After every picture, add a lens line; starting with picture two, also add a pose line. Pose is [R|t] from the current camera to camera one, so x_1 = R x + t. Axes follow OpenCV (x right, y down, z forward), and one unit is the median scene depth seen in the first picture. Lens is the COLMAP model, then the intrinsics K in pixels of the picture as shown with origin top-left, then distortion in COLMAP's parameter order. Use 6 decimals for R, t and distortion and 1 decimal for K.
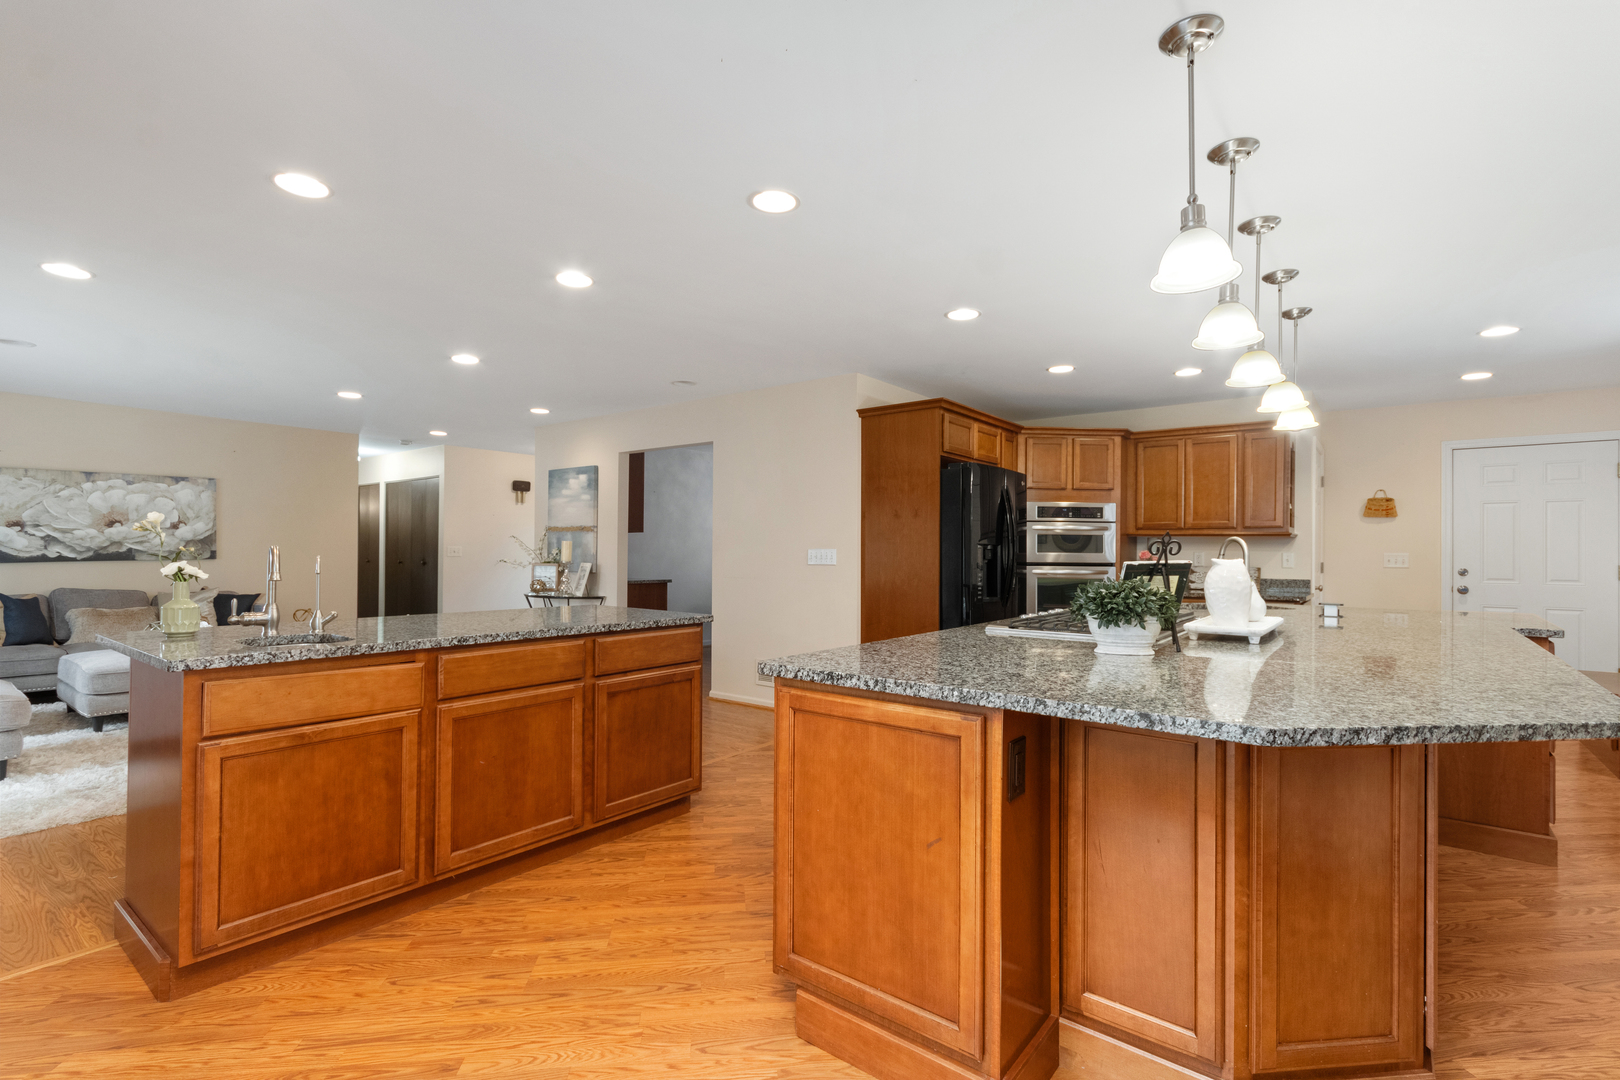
lens RADIAL K [[748.1, 0, 813.0], [0, 748.1, 545.8], [0, 0, 1]] dist [0.002493, -0.001403]
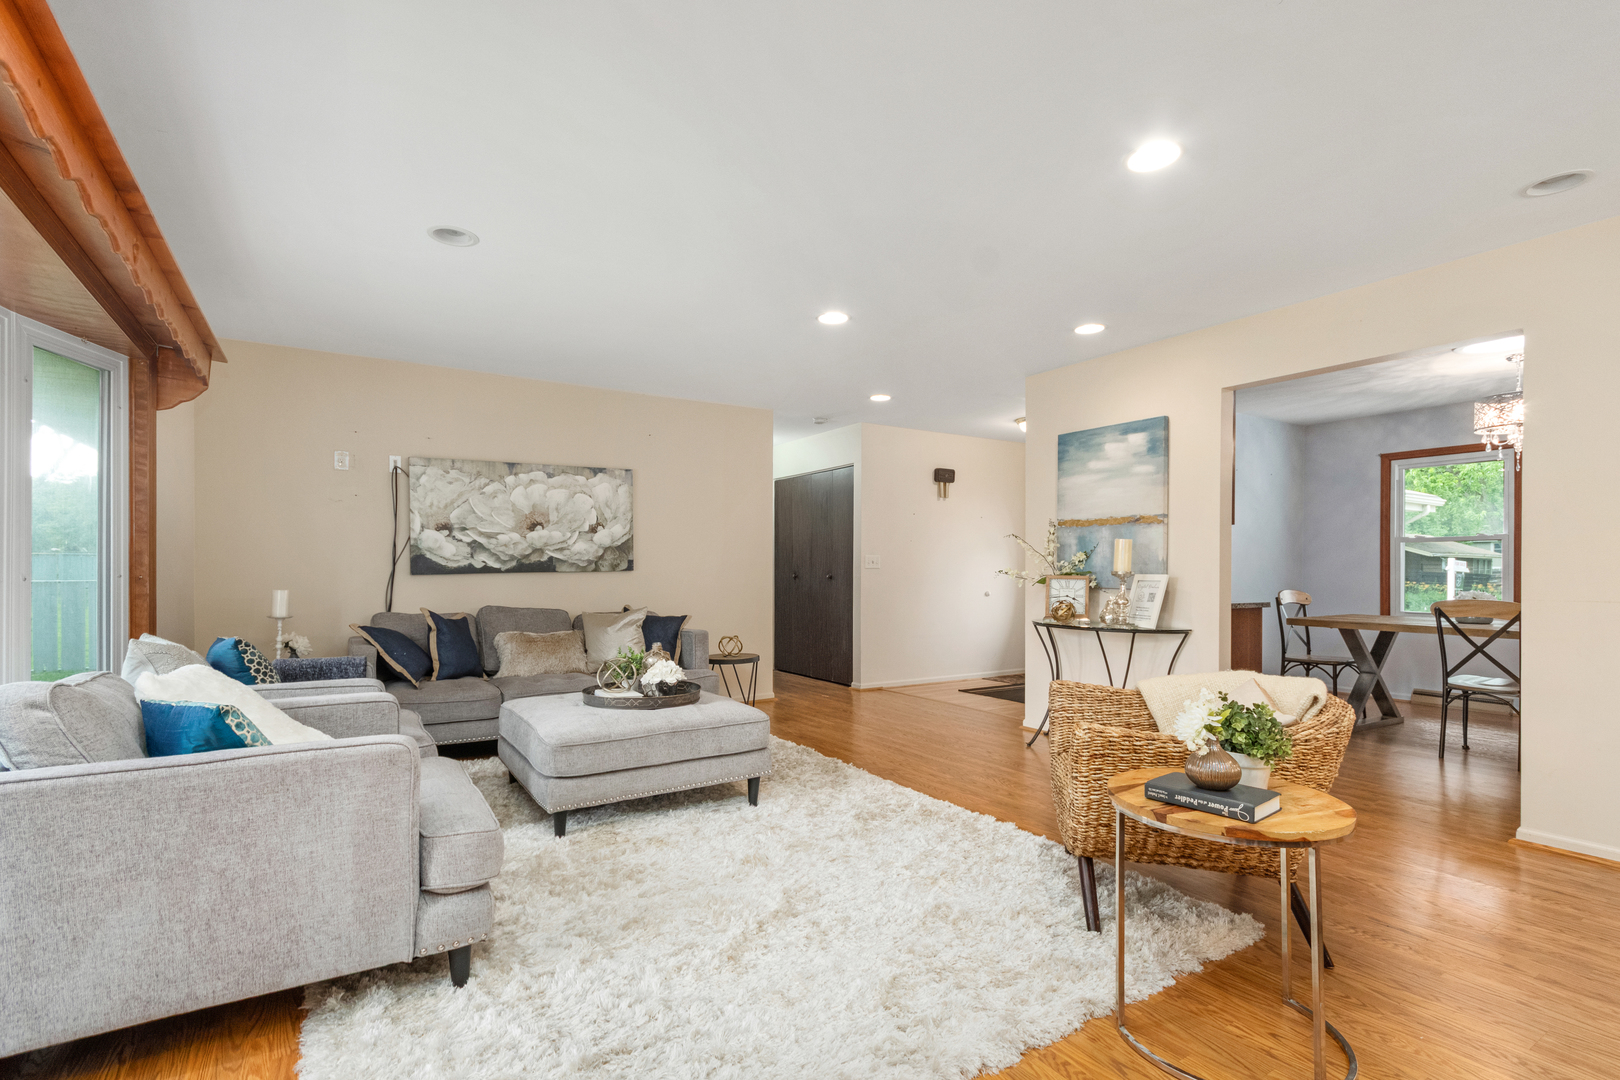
lens RADIAL K [[748.1, 0, 786.5], [0, 748.1, 570.4], [0, 0, 1]] dist [0.002493, -0.001403]
pose [[0.934830, -0.003998, -0.355073, -0.395150], [0.007201, 0.999944, 0.007699, 0.013680], [0.355023, -0.009754, 0.934807, 0.342000]]
